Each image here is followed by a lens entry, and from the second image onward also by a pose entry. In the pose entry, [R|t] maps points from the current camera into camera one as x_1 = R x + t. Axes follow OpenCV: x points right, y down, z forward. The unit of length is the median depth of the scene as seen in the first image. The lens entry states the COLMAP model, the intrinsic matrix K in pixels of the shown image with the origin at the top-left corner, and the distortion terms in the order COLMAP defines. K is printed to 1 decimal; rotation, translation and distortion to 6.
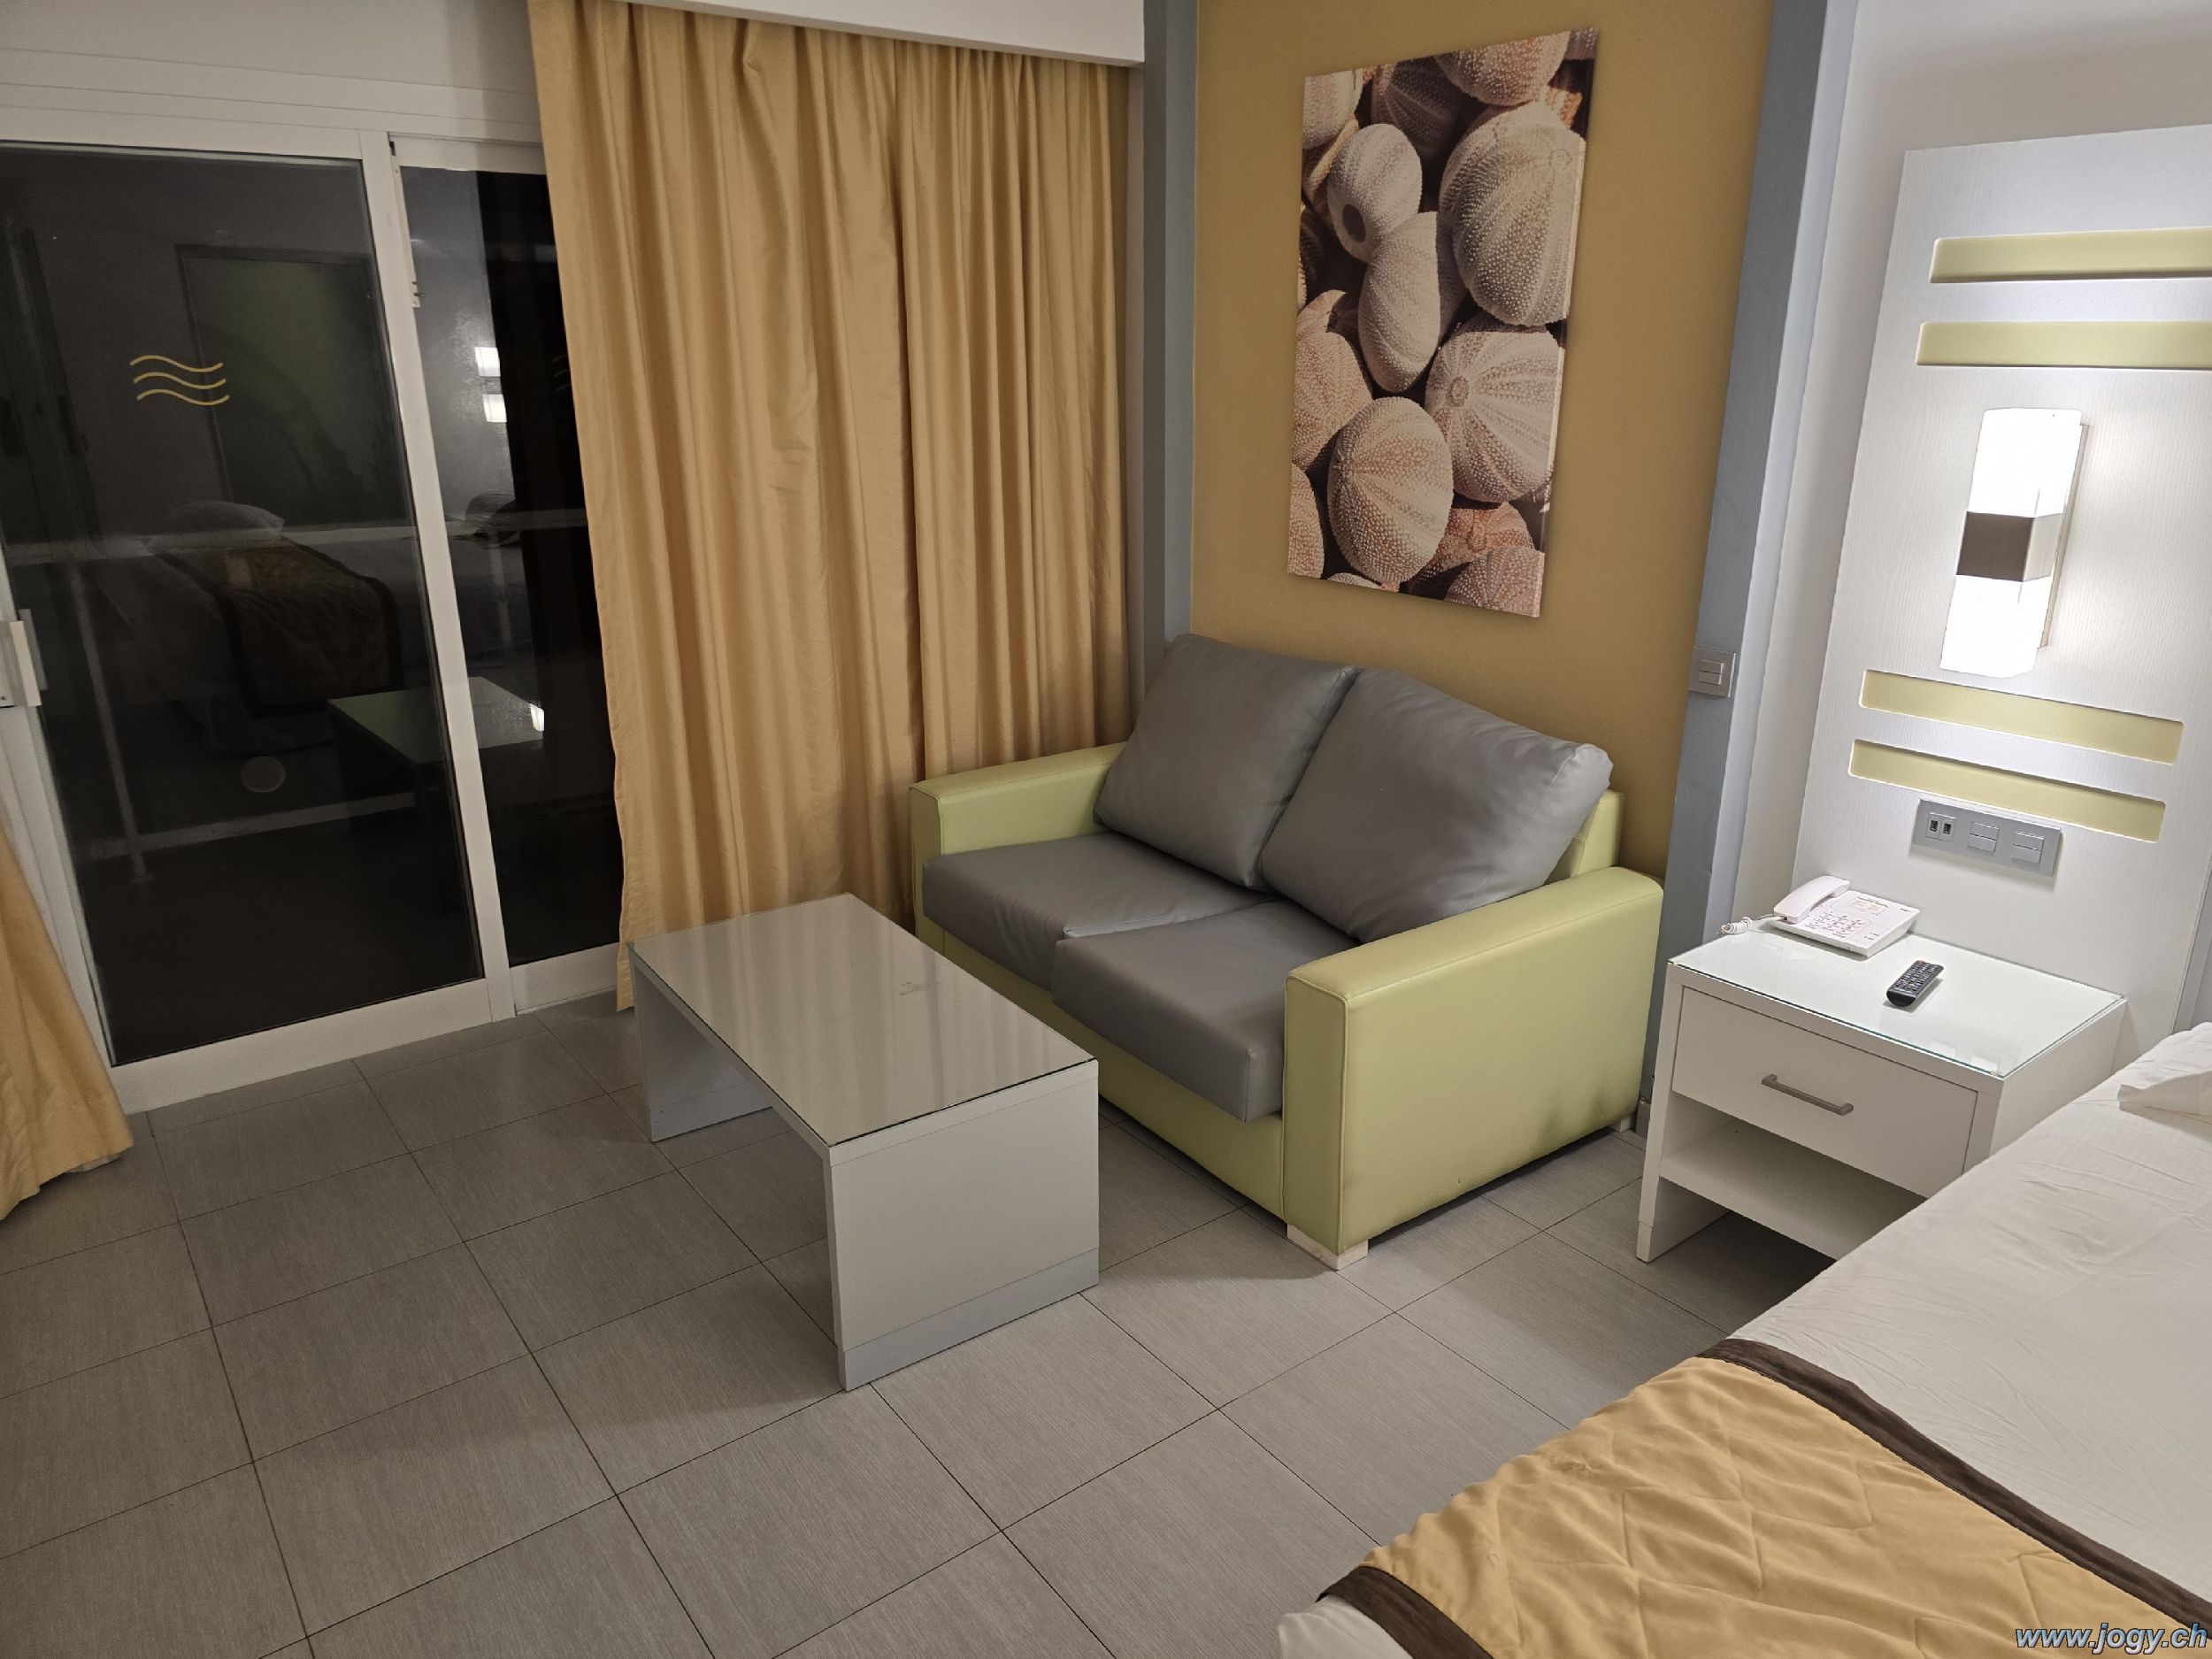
lens RADIAL K [[1497.6, 0, 1129.5], [0, 1497.6, 817.2], [0, 0, 1]] dist [0.073418, -0.068532]
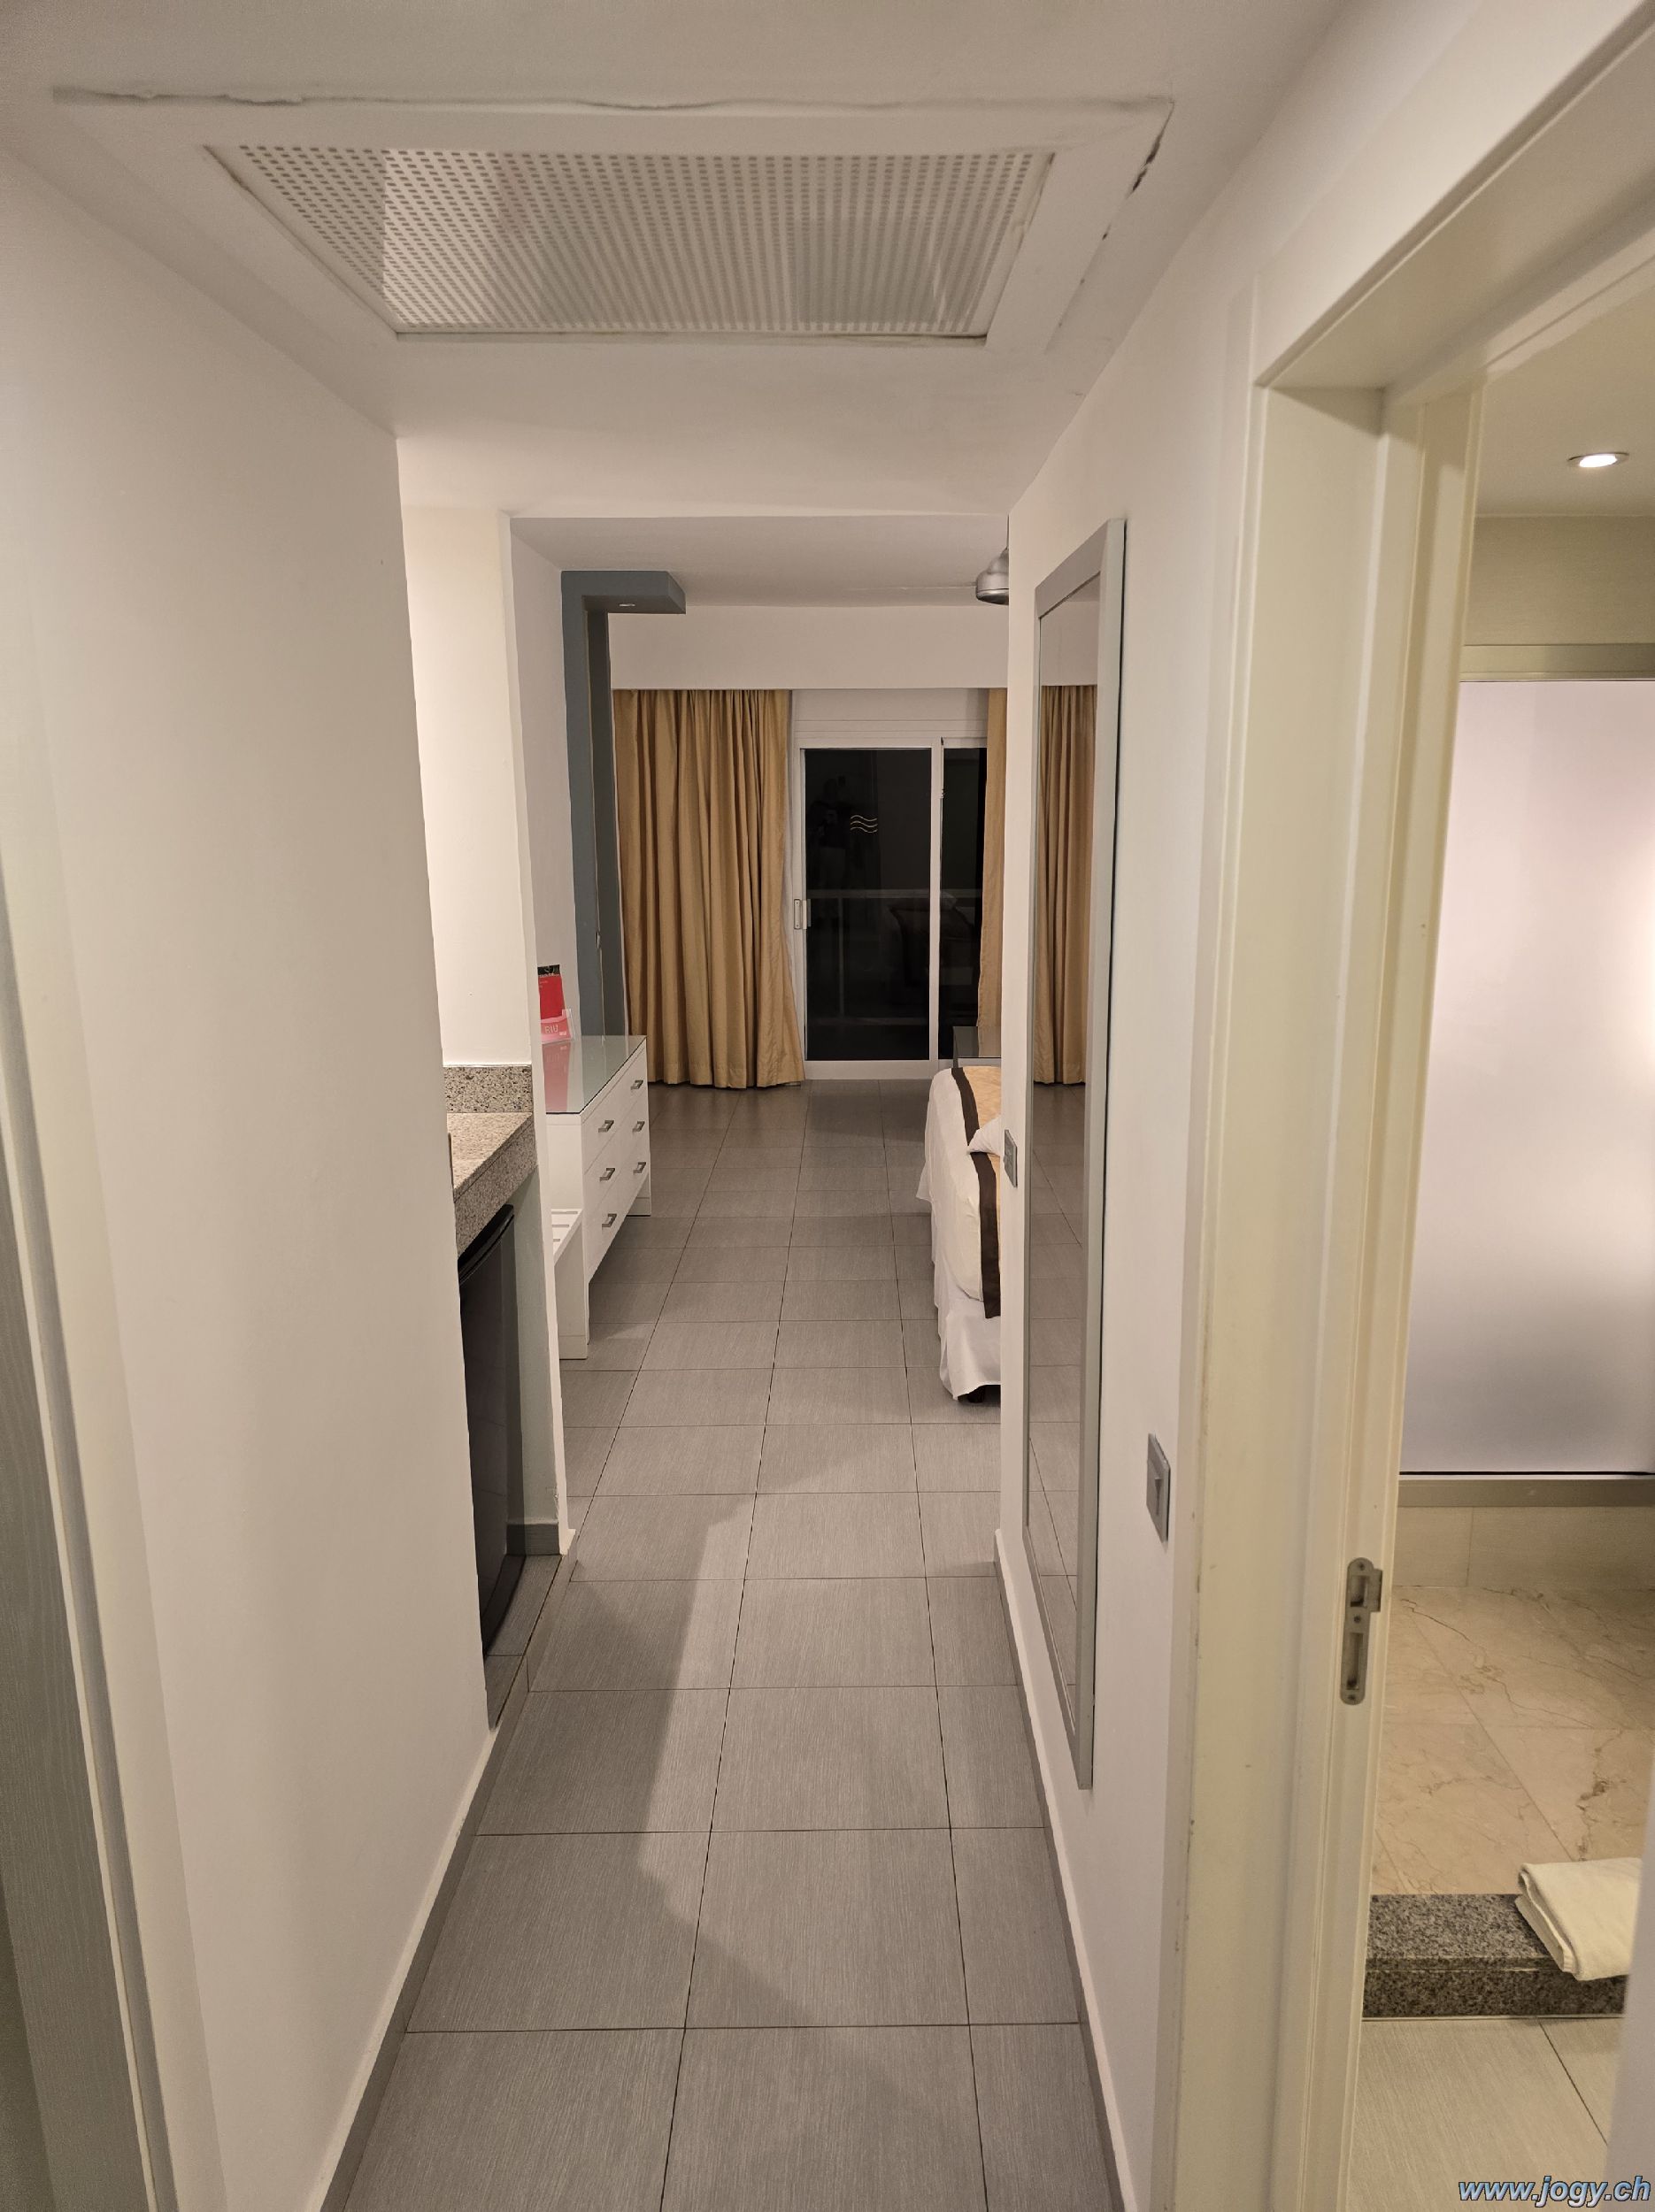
lens RADIAL K [[1448.0, 0, 854.8], [0, 1448.0, 1132.7], [0, 0, 1]] dist [0.053824, -0.052222]
pose [[0.797138, 0.136581, -0.588147, 1.029144], [-0.182223, 0.983080, -0.018681, 0.334082], [0.575644, 0.122065, 0.808539, -1.130288]]
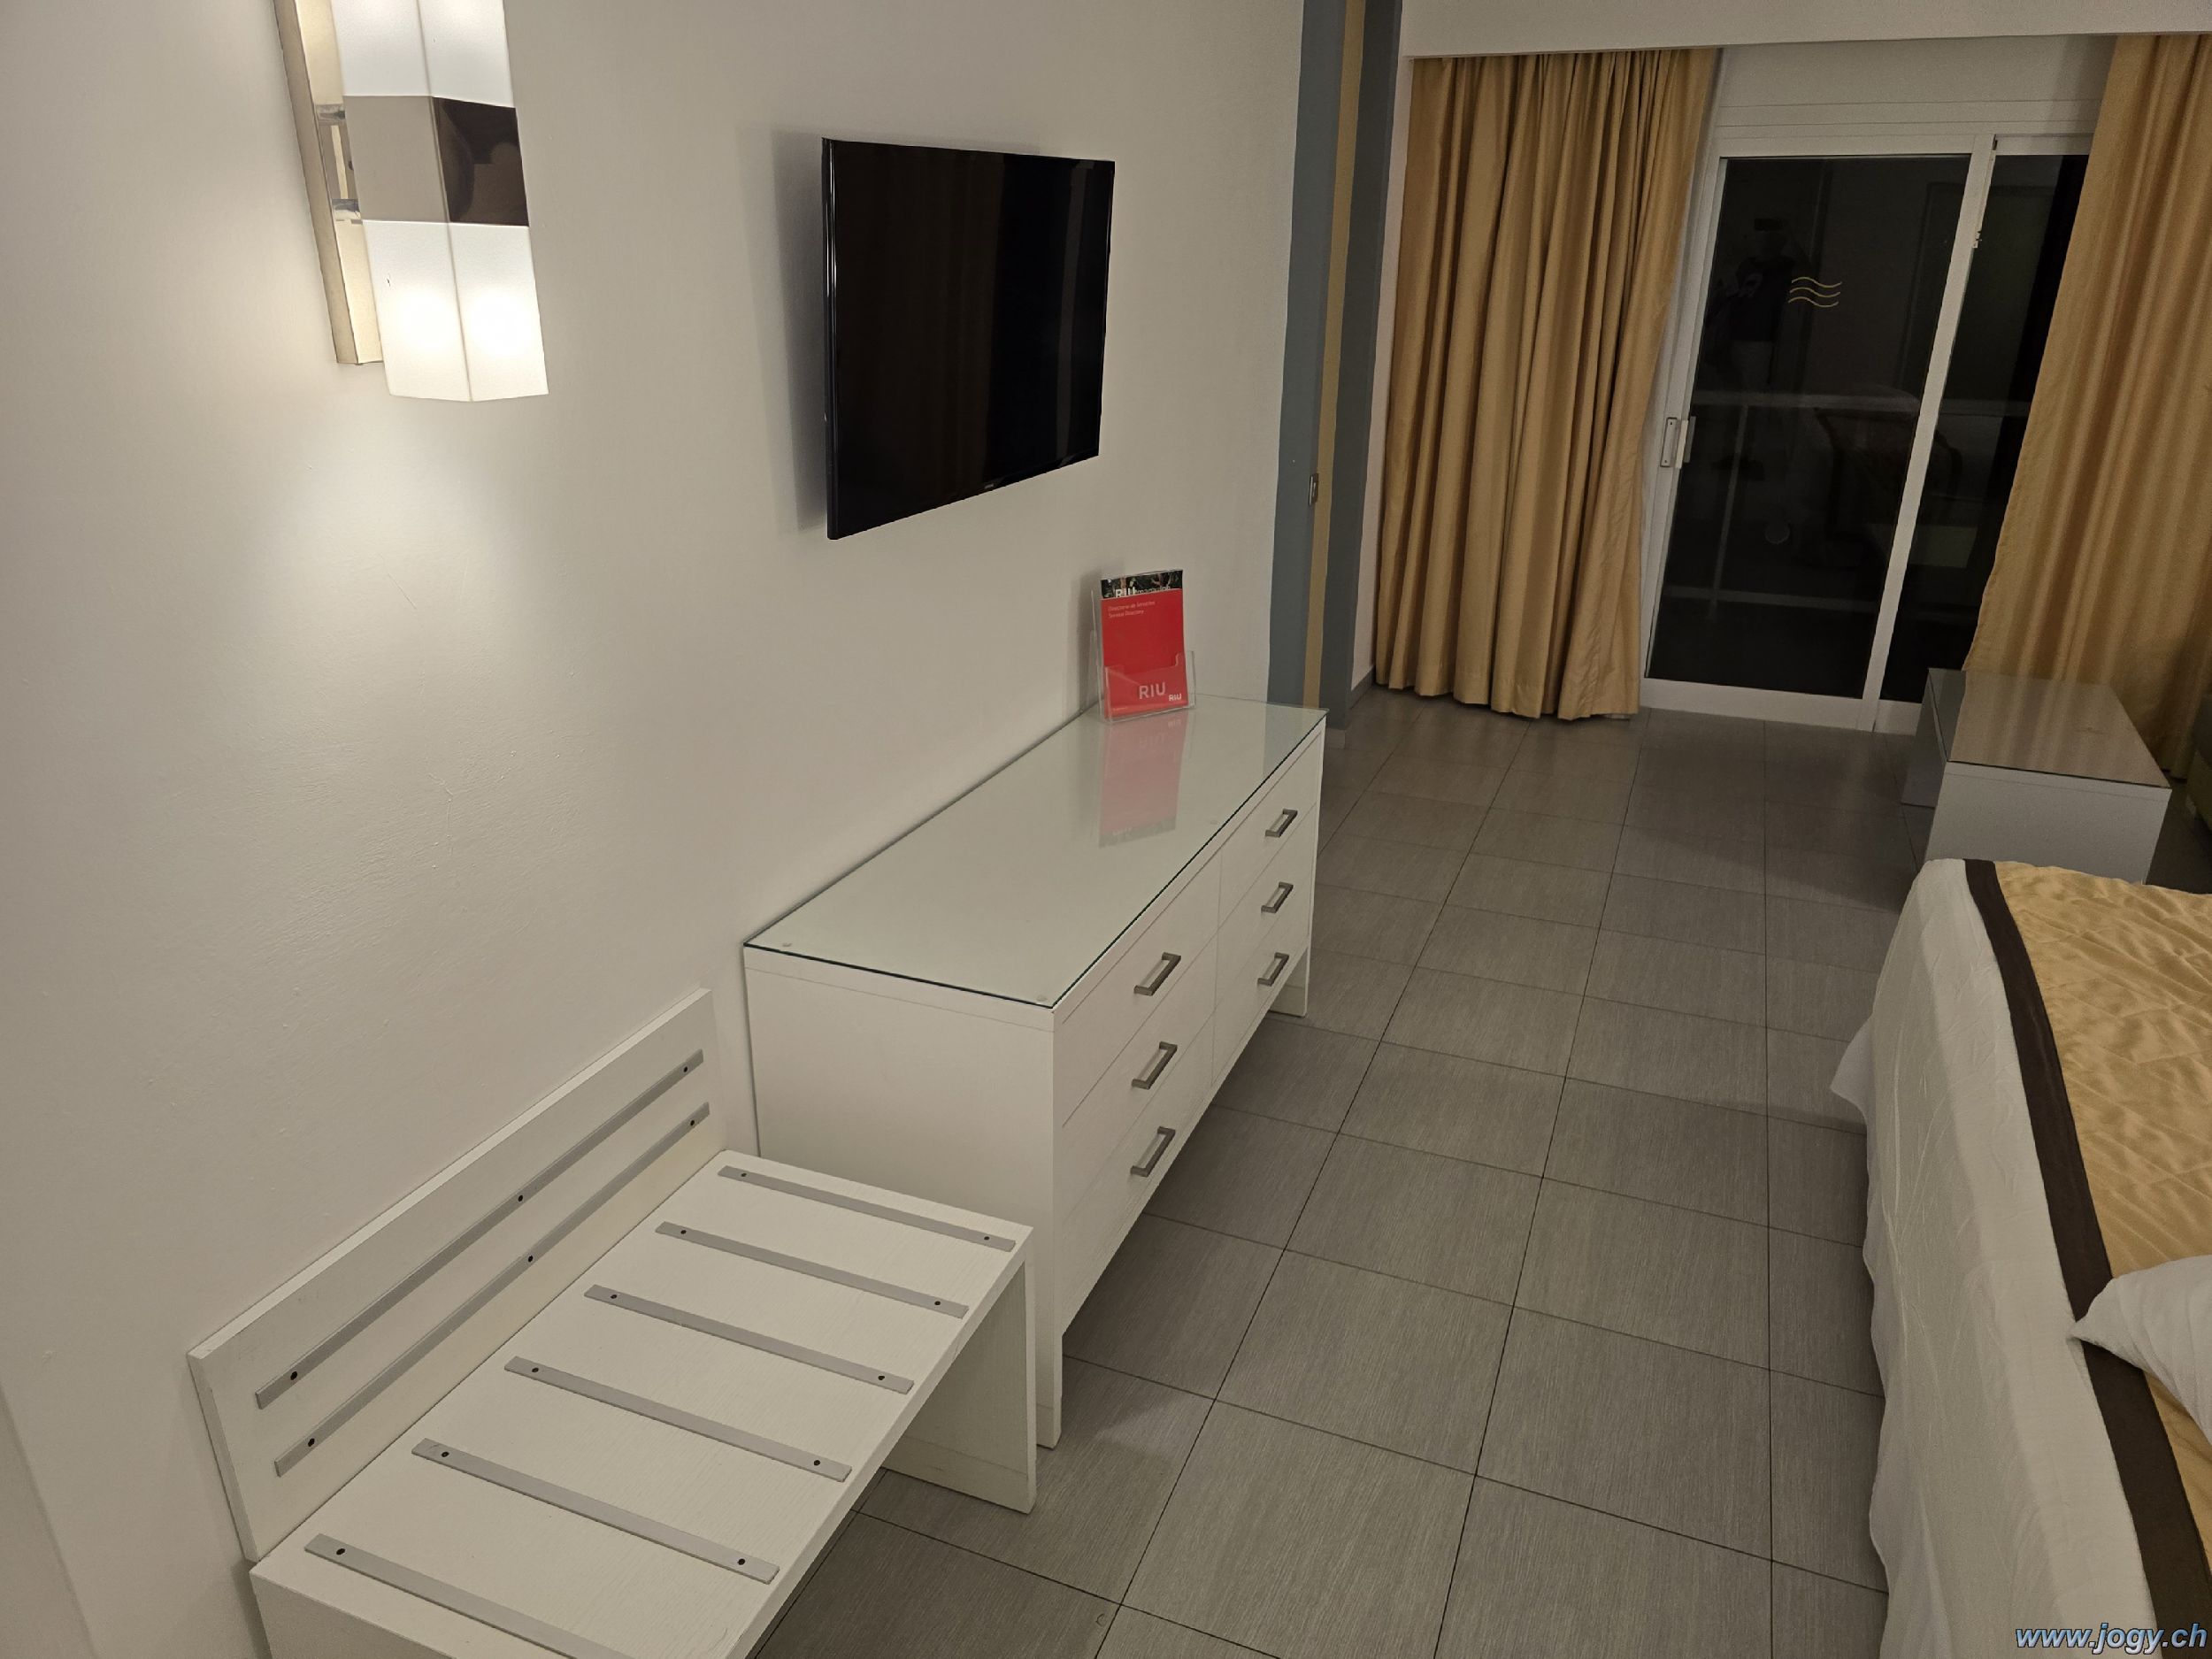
lens RADIAL K [[1497.6, 0, 1129.5], [0, 1497.6, 817.2], [0, 0, 1]] dist [0.073418, -0.068532]
pose [[0.520225, 0.317965, -0.792631, 0.495381], [-0.273464, 0.941261, 0.198106, 0.133998], [0.809063, 0.113696, 0.576619, -0.515517]]
